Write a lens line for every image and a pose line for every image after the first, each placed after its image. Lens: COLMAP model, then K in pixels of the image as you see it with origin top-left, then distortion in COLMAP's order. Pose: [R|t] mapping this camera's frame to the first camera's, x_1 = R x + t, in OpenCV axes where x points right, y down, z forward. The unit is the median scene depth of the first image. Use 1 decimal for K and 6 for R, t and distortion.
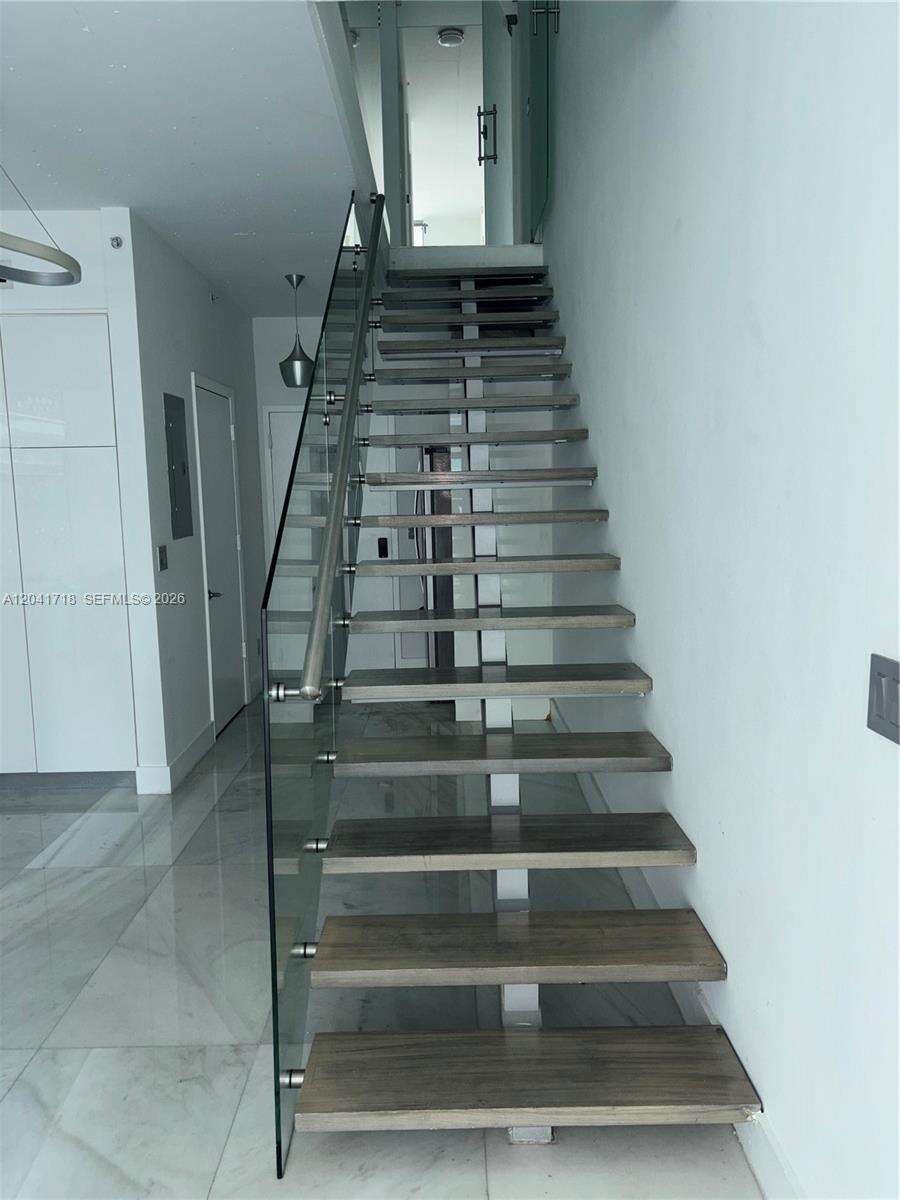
lens RADIAL K [[907.5, 0, 447.7], [0, 907.5, 609.1], [0, 0, 1]] dist [0.004382, -0.002243]
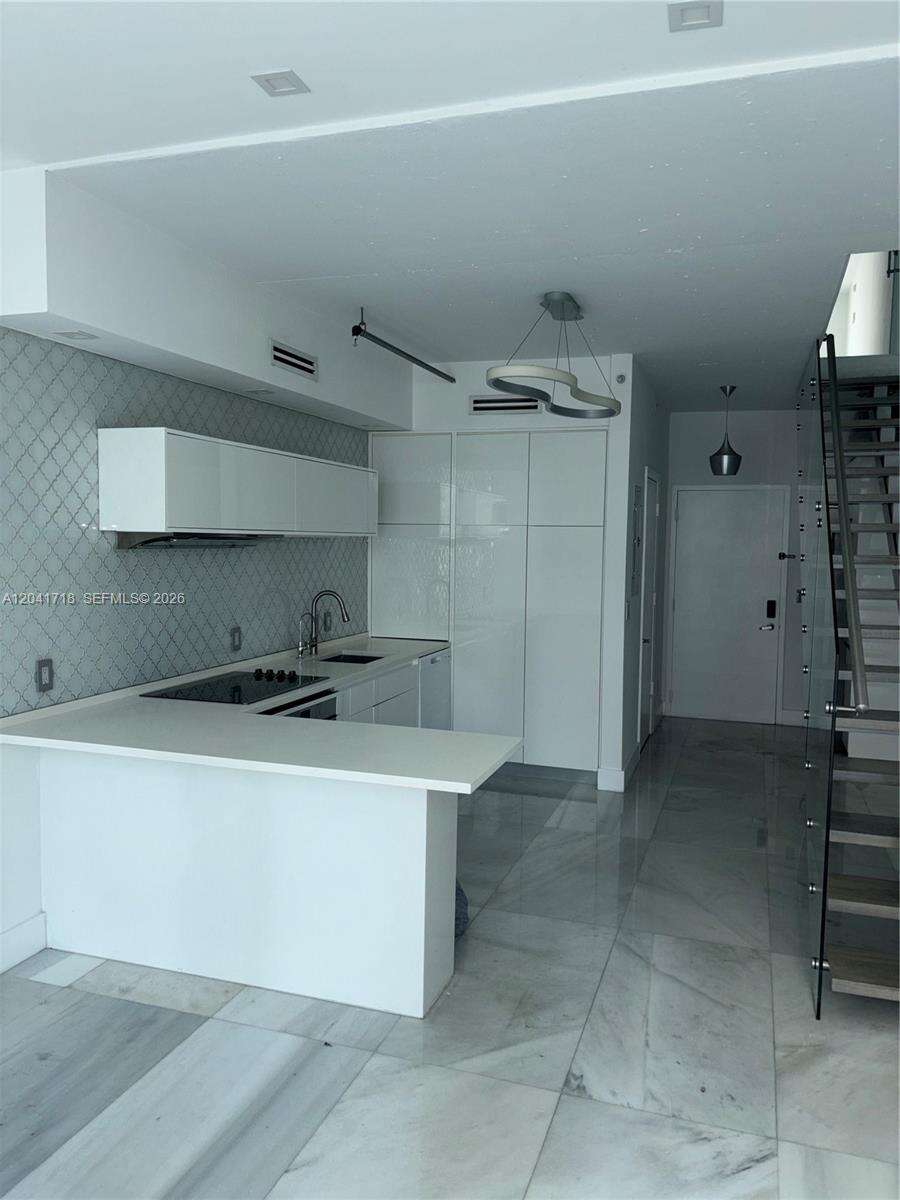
lens RADIAL K [[915.1, 0, 450.0], [0, 915.1, 600.0], [0, 0, 1]] dist [0.028430, -0.000038]
pose [[0.947539, 0.055097, -0.314855, -0.142781], [-0.075256, 0.995796, -0.052222, 0.016992], [0.310654, 0.073177, 0.947702, -0.334553]]
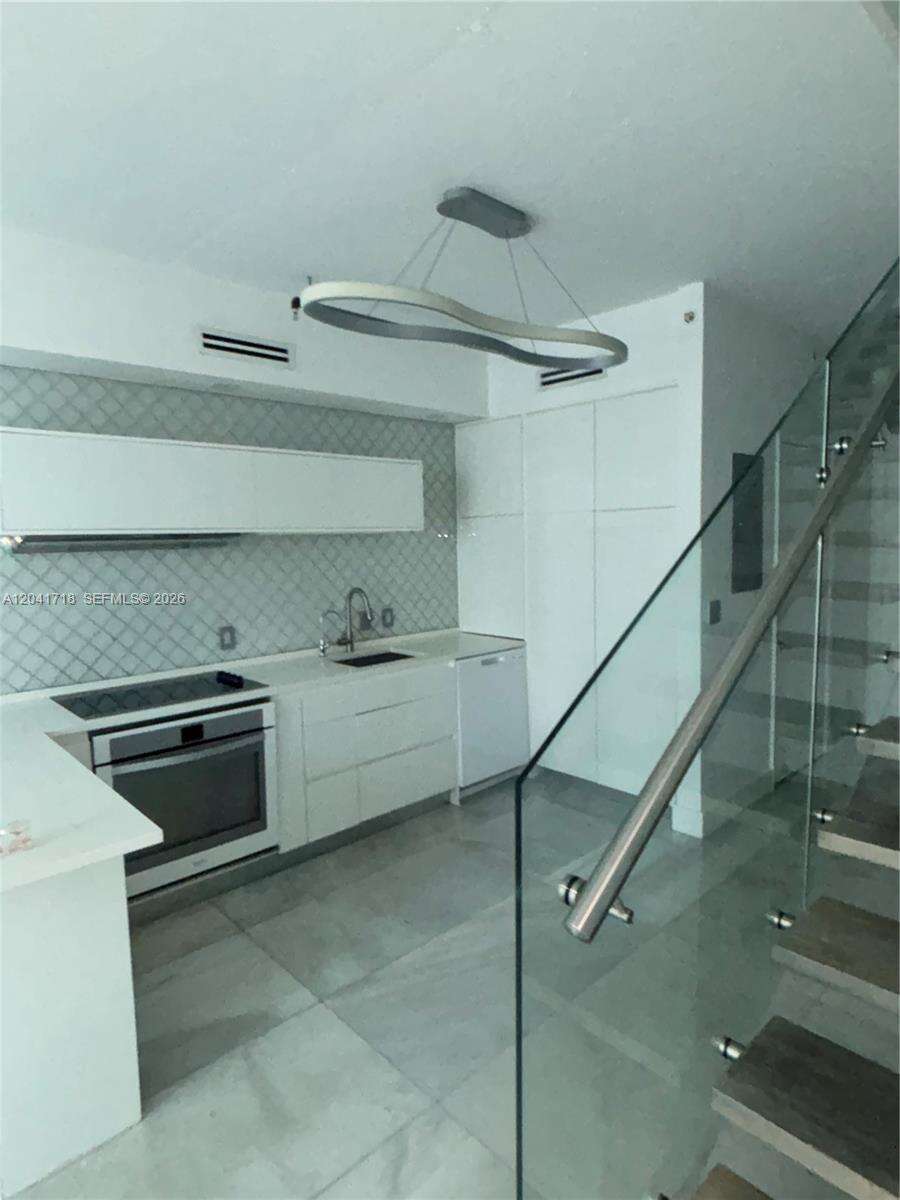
lens RADIAL K [[679.9, 0, 456.2], [0, 679.9, 596.7], [0, 0, 1]] dist [0.021725, -0.000090]
pose [[0.684689, 0.067303, -0.725721, 0.050366], [-0.086959, 0.996158, 0.010341, -0.055111], [0.723629, 0.056028, 0.687911, 0.243681]]
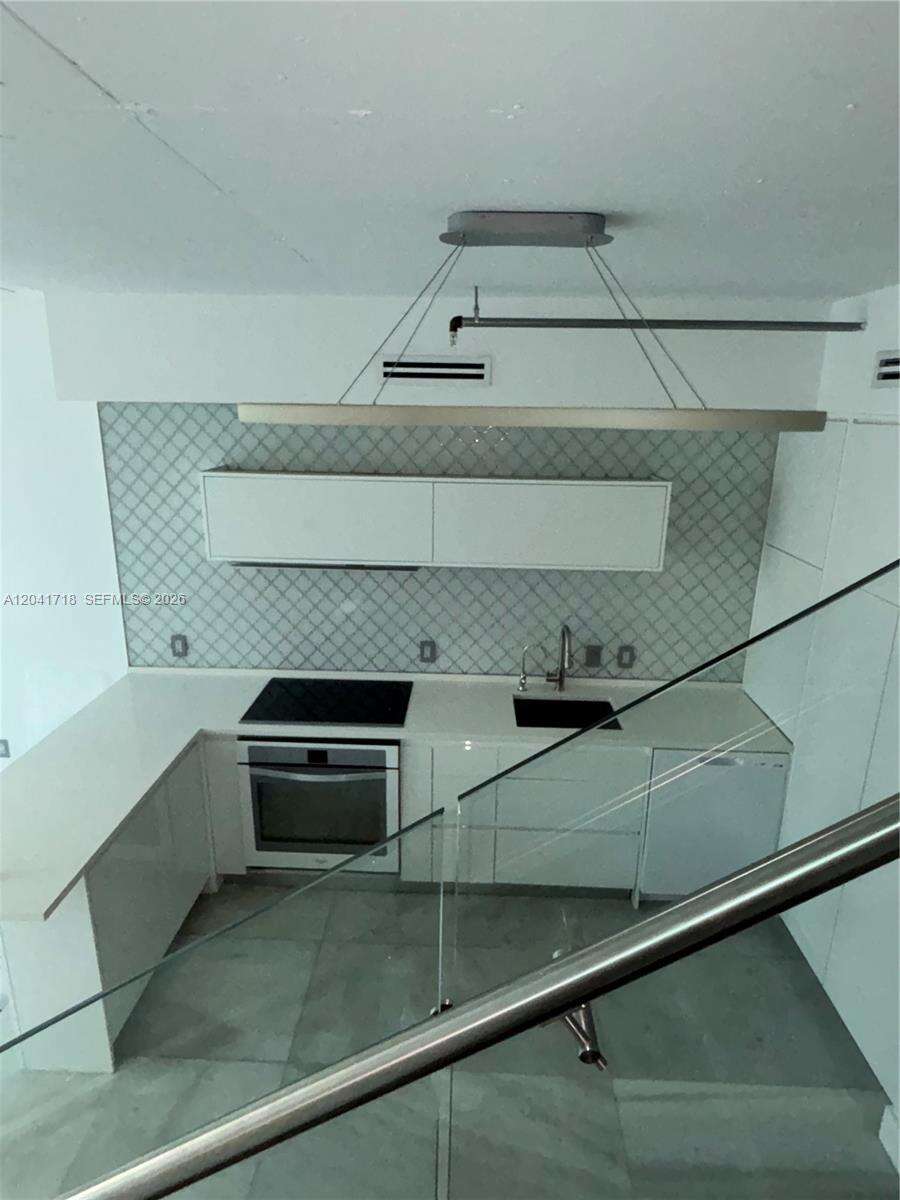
lens RADIAL K [[679.9, 0, 456.2], [0, 679.9, 596.7], [0, 0, 1]] dist [0.021725, -0.000090]
pose [[-0.032161, 0.293693, -0.955359, 0.044870], [-0.148444, 0.943849, 0.295151, -0.282398], [0.988398, 0.151310, 0.013242, 0.615537]]
